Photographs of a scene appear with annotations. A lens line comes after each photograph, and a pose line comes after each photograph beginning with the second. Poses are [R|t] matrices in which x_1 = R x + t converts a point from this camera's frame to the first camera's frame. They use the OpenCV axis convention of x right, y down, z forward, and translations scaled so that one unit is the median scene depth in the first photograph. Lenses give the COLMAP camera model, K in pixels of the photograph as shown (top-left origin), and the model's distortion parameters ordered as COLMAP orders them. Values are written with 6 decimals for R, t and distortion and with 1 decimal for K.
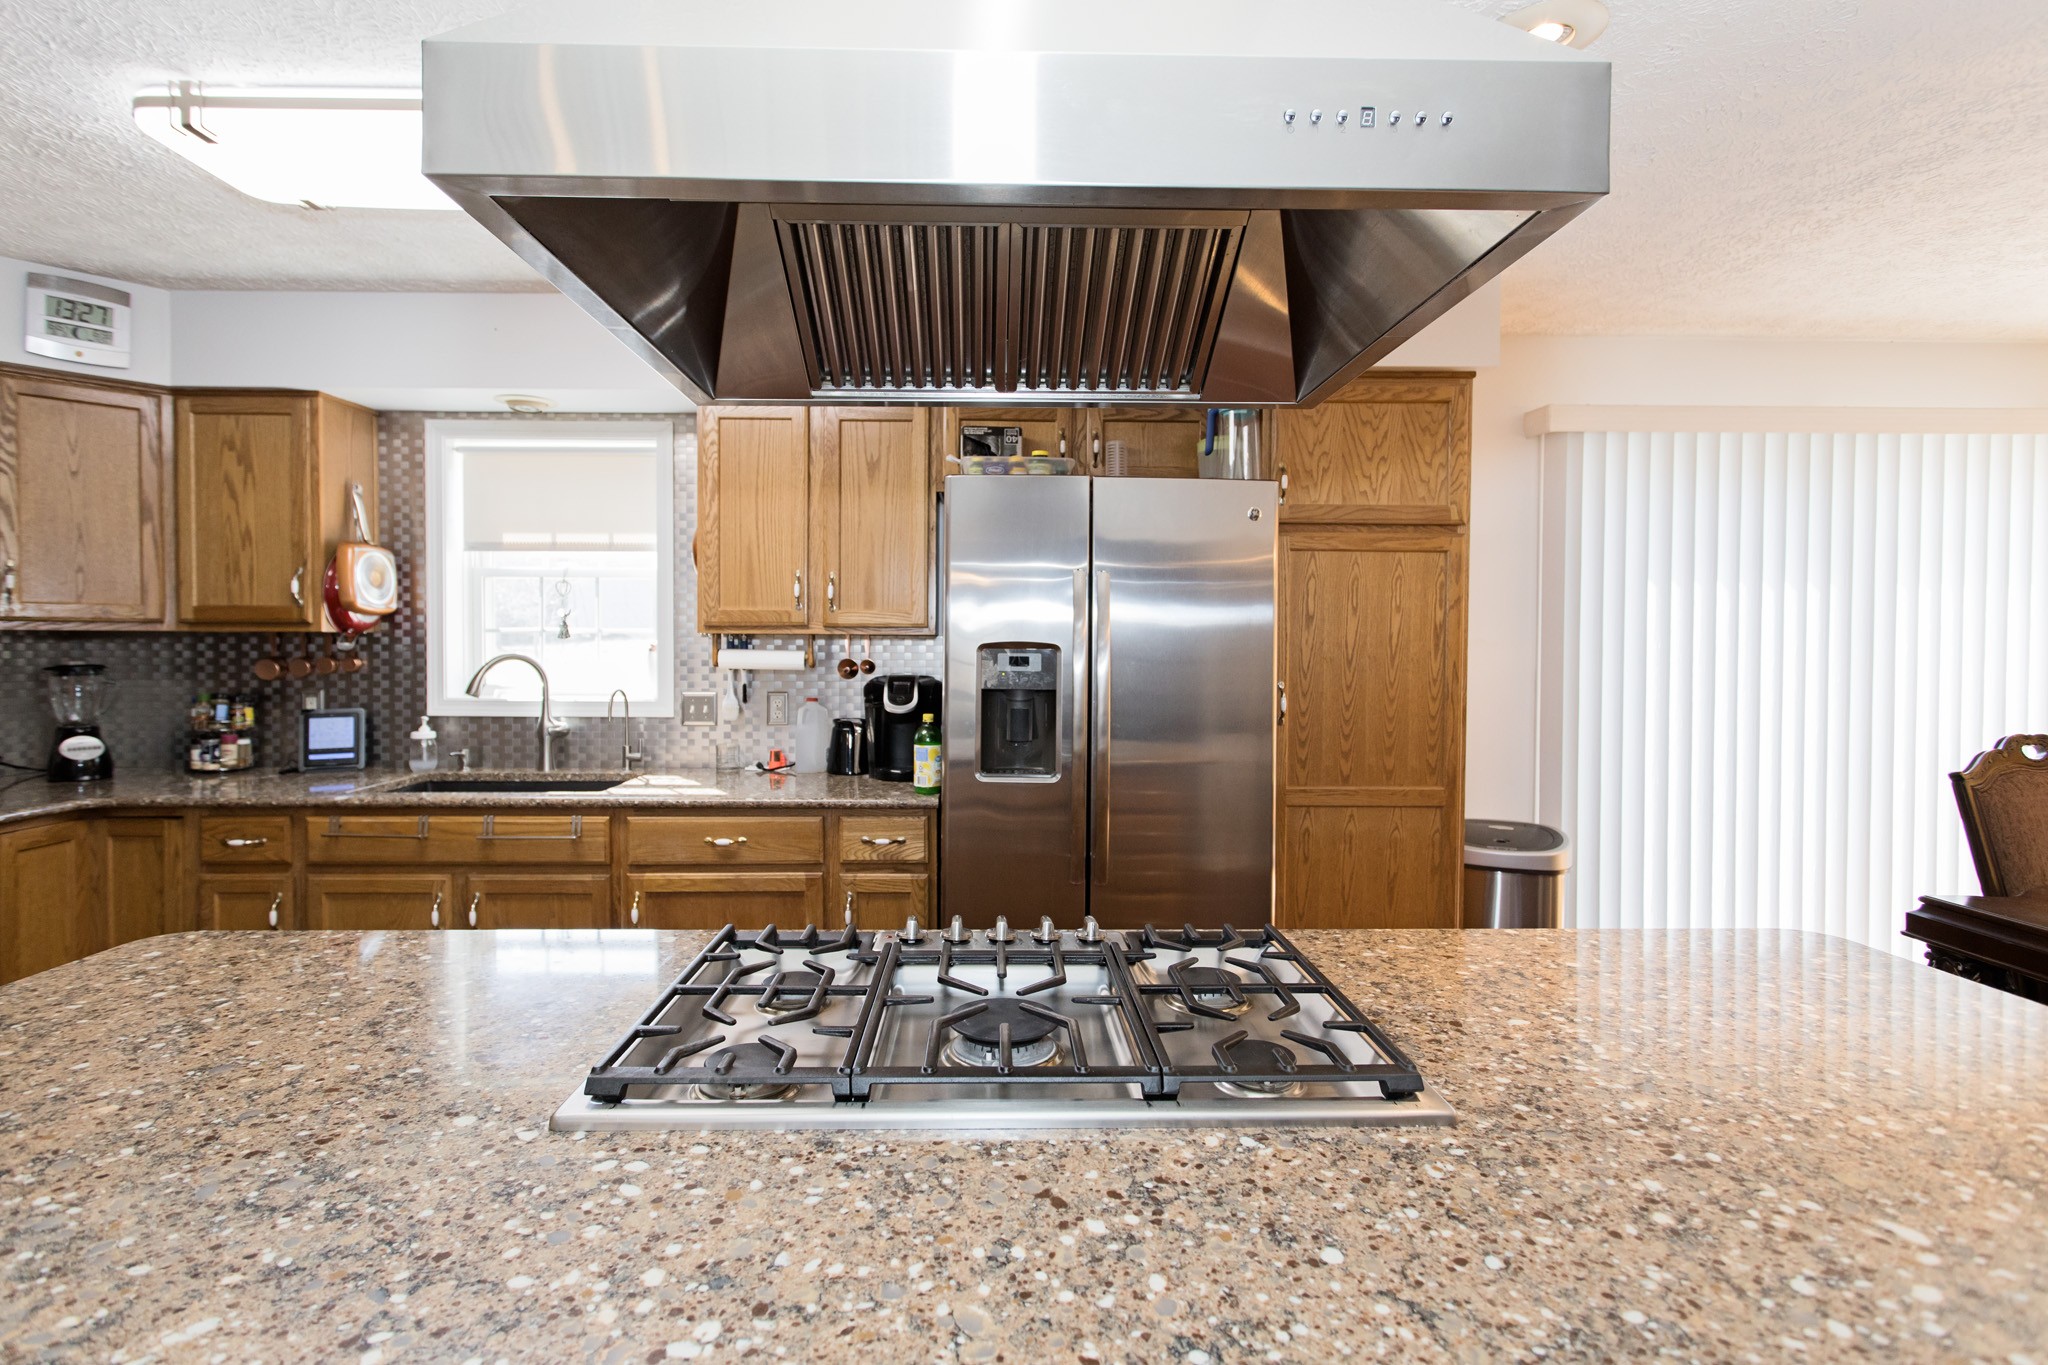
lens RADIAL K [[989.1, 0, 1008.6], [0, 989.1, 668.7], [0, 0, 1]] dist [0.002867, 0.001465]
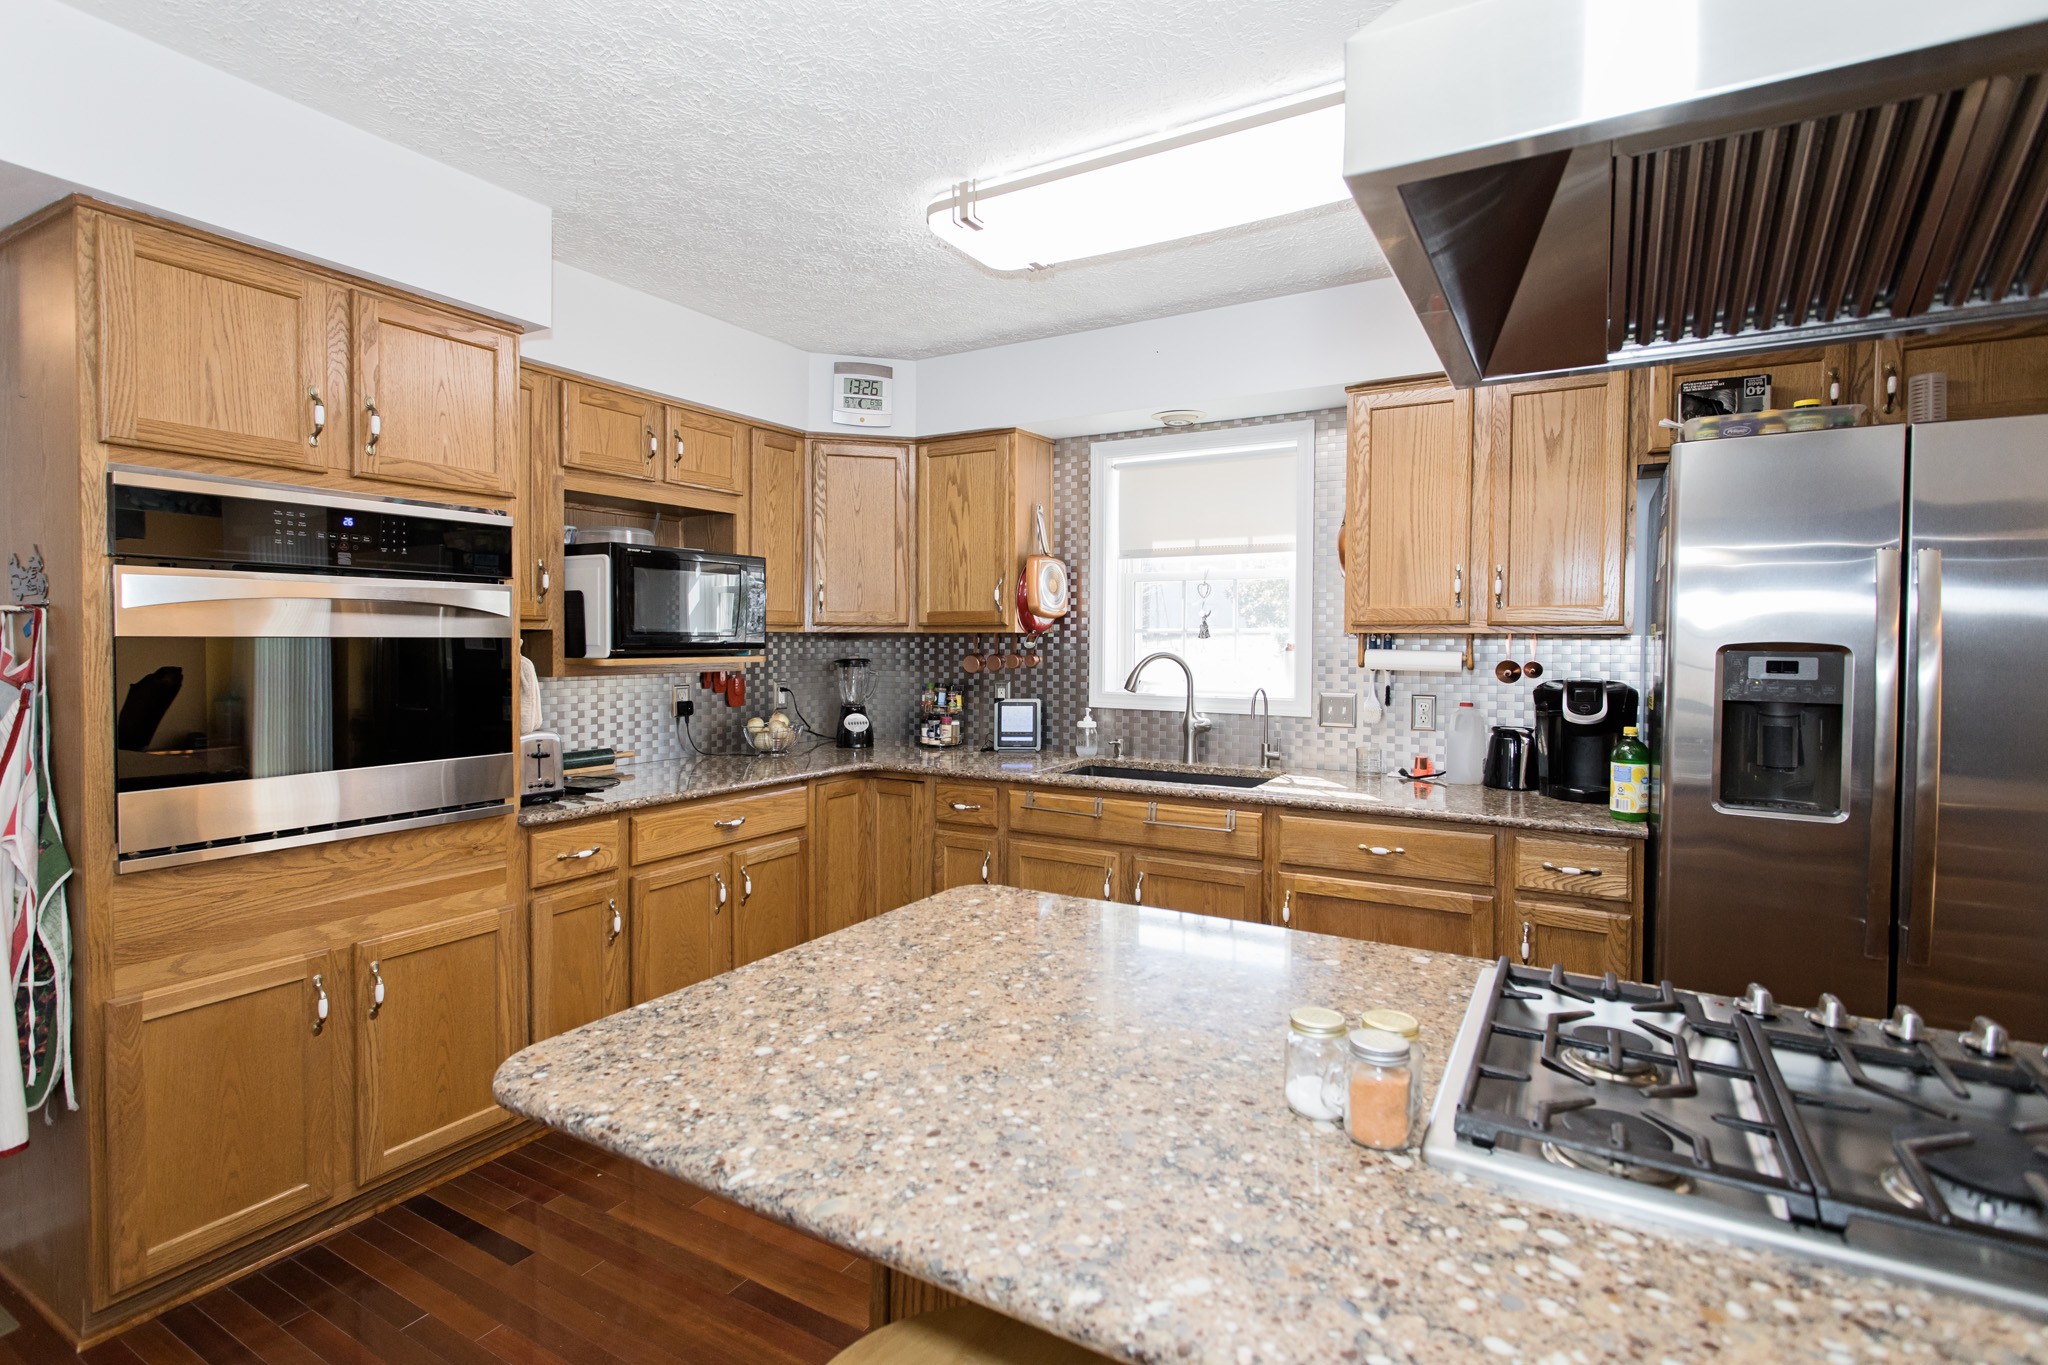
lens RADIAL K [[989.1, 0, 1008.6], [0, 989.1, 668.7], [0, 0, 1]] dist [0.002867, 0.001465]
pose [[0.853359, 0.015421, -0.521096, -0.087524], [-0.014294, 0.999879, 0.006181, -0.001774], [0.521128, 0.002174, 0.853476, -0.004897]]
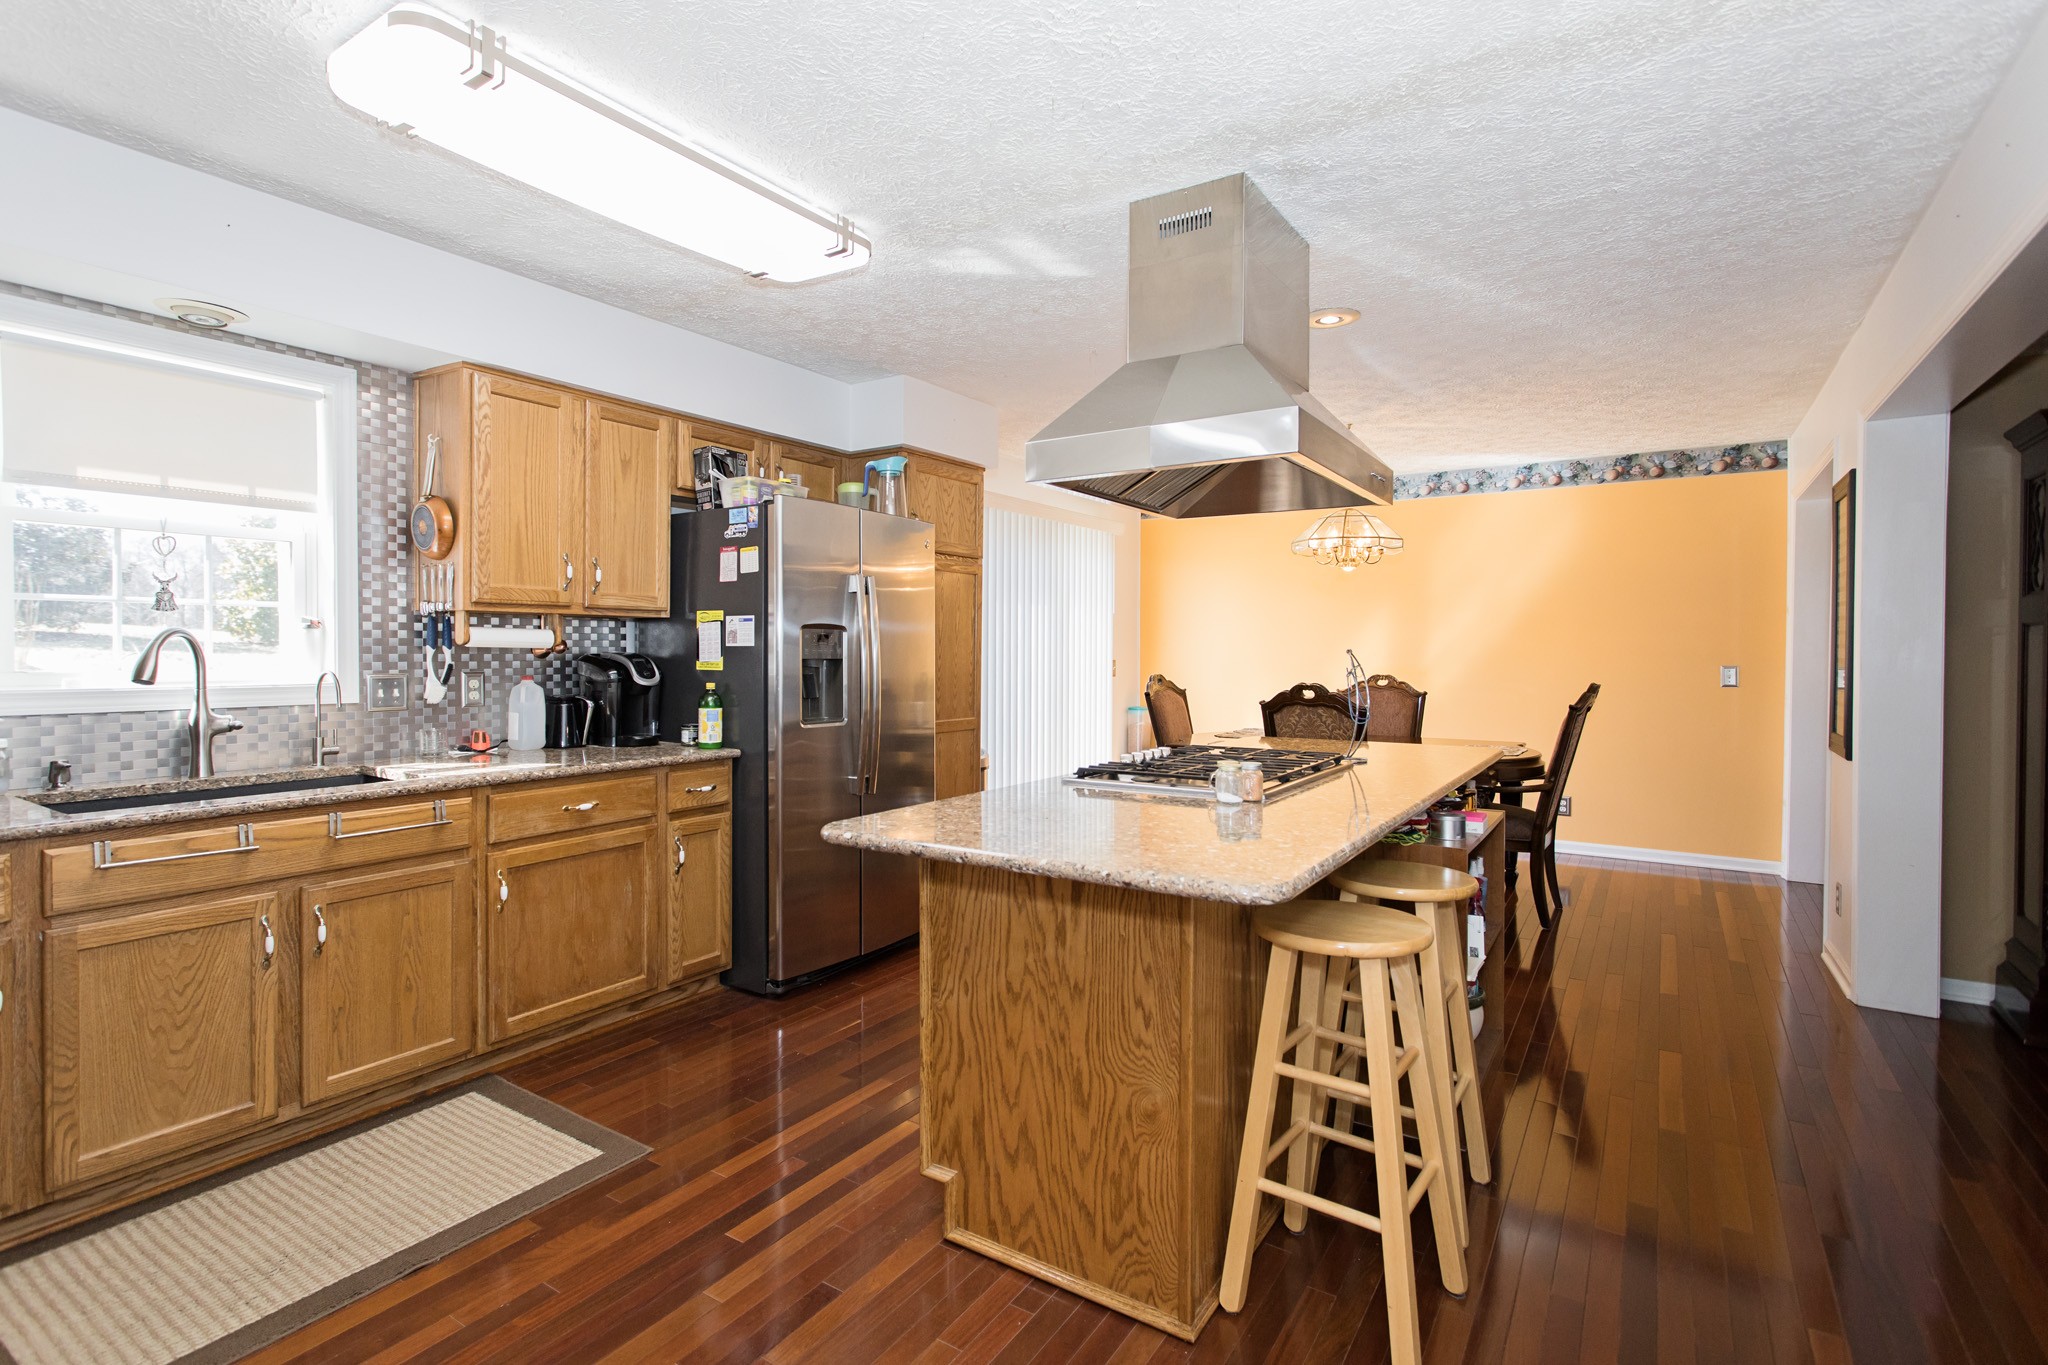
lens RADIAL K [[1000.8, 0, 1021.8], [0, 1000.8, 650.1], [0, 0, 1]] dist [-0.000117, 0.000155]
pose [[0.555021, -0.005837, 0.831816, -0.819052], [0.008566, 0.999962, 0.001301, 0.006709], [-0.831792, 0.006403, 0.555050, 0.003570]]
